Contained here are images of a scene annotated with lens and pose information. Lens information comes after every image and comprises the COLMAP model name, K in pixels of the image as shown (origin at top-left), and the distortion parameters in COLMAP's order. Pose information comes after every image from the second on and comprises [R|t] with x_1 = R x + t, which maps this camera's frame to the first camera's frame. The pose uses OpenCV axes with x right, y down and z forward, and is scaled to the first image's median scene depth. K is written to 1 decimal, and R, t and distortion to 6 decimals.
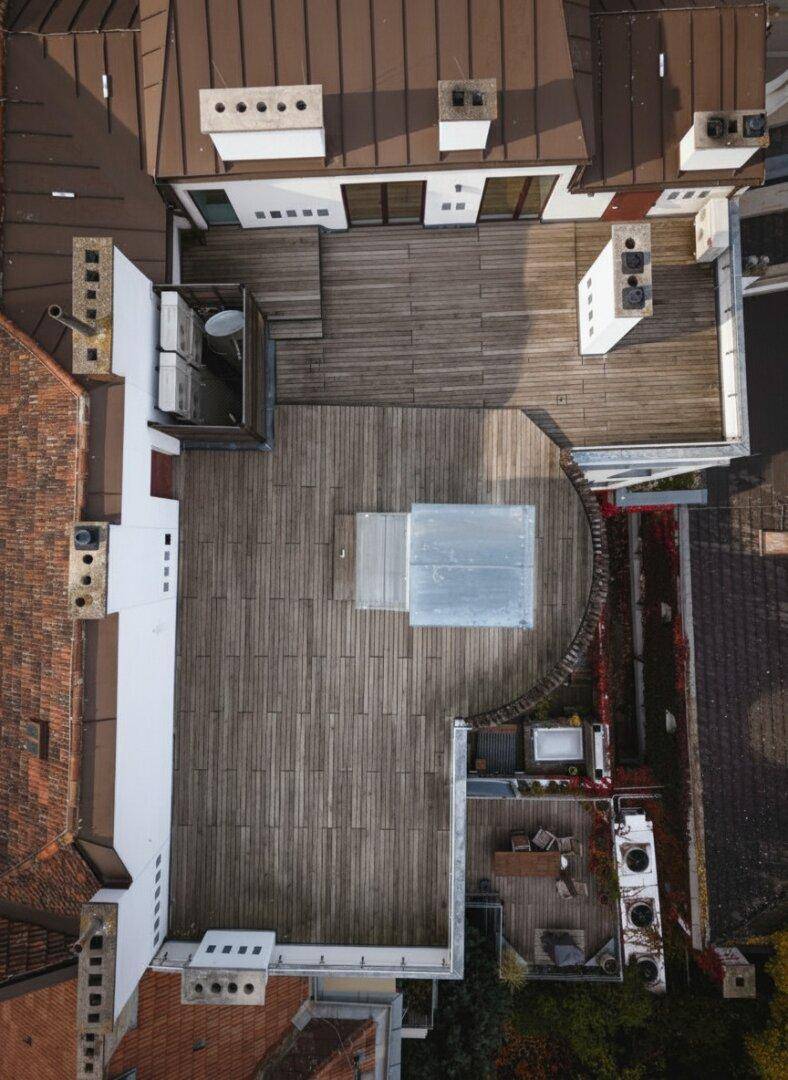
lens RADIAL K [[724.4, 0, 400.6], [0, 724.4, 531.9], [0, 0, 1]] dist [0.019495, -0.006748]
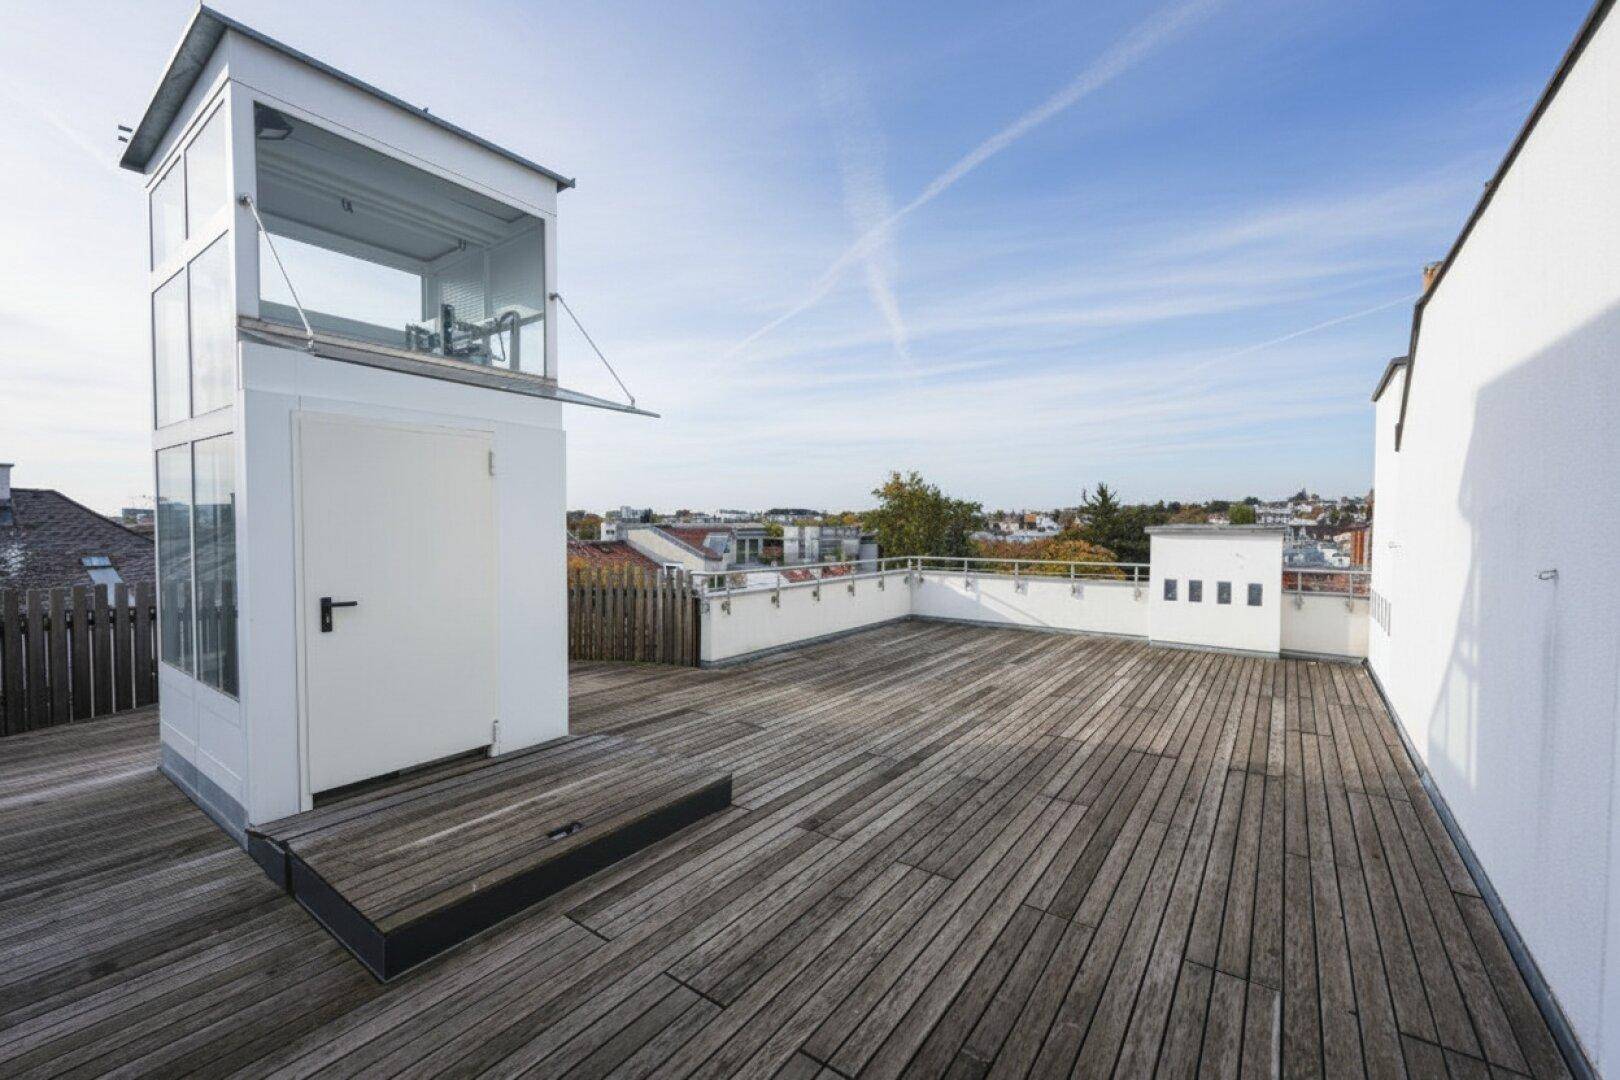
lens RADIAL K [[661.9, 0, 812.1], [0, 661.9, 538.0], [0, 0, 1]] dist [0.001552, -0.000028]
pose [[-0.821923, -0.014865, 0.569405, -0.256908], [0.569589, -0.015626, 0.821781, -0.093736], [-0.003318, 0.999767, 0.021310, 0.894078]]
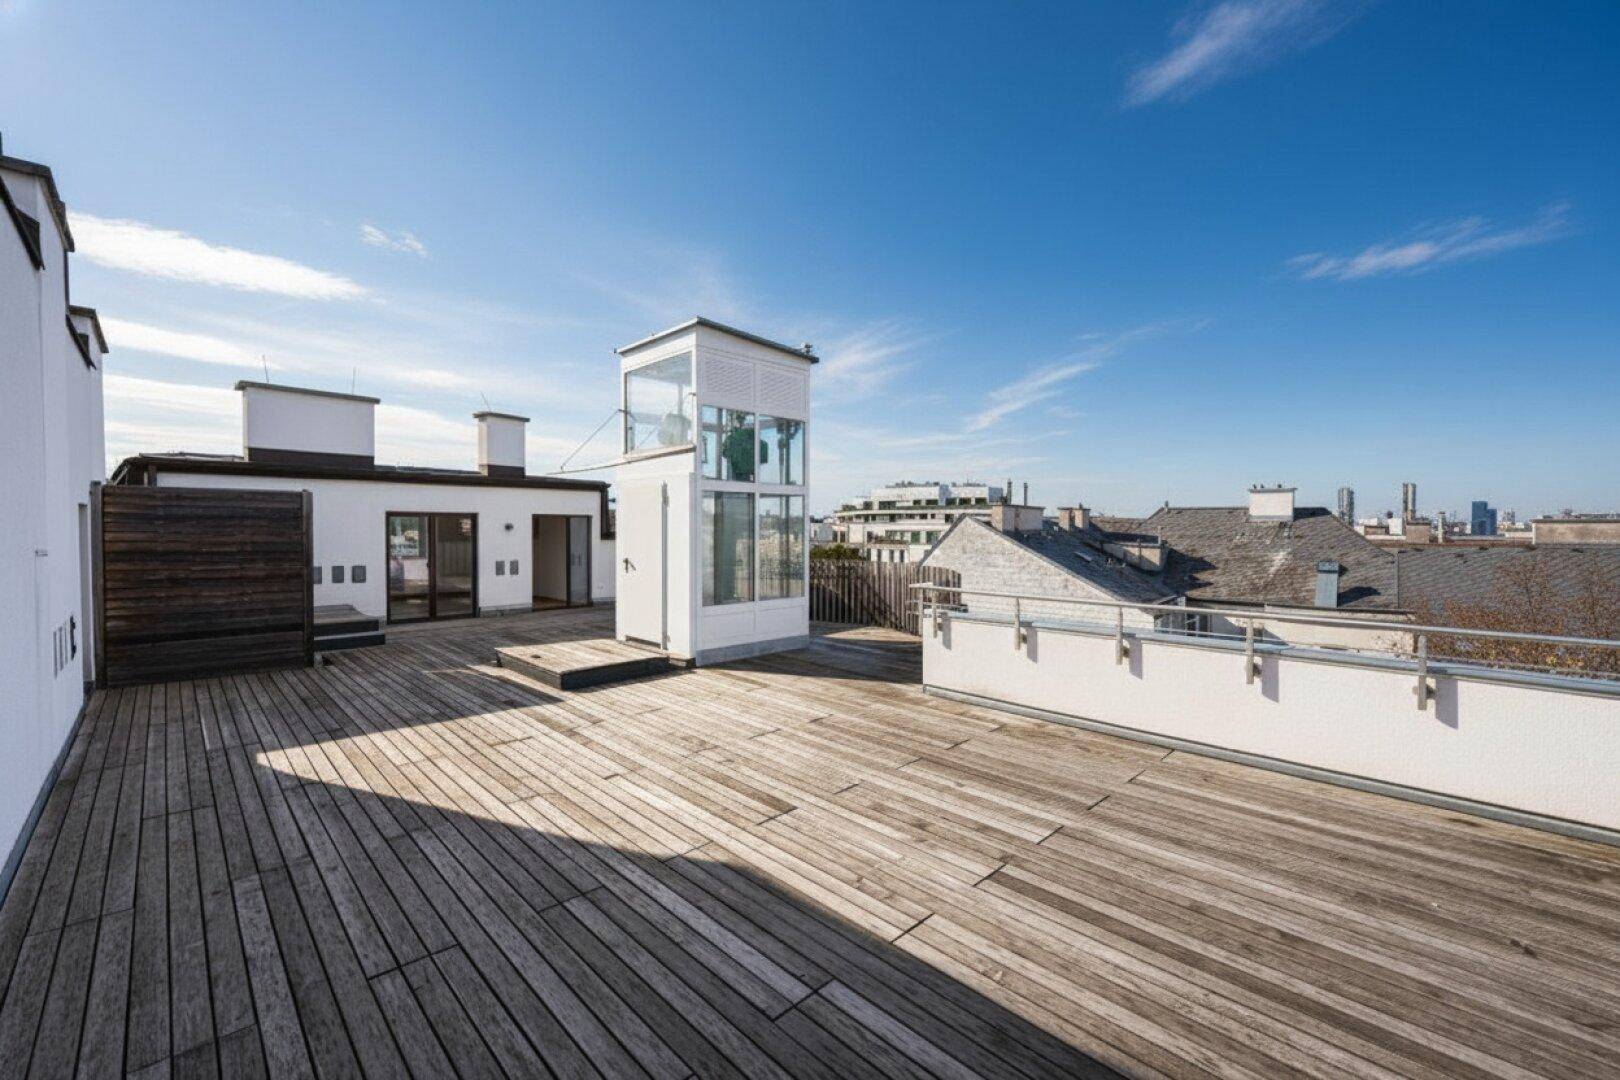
lens RADIAL K [[661.9, 0, 818.4], [0, 661.9, 548.8], [0, 0, 1]] dist [0.001552, -0.000028]
pose [[0.698553, -0.018868, 0.715309, -0.280311], [0.715516, 0.029247, -0.697984, 0.509519], [-0.007751, 0.999394, 0.033931, 0.892074]]
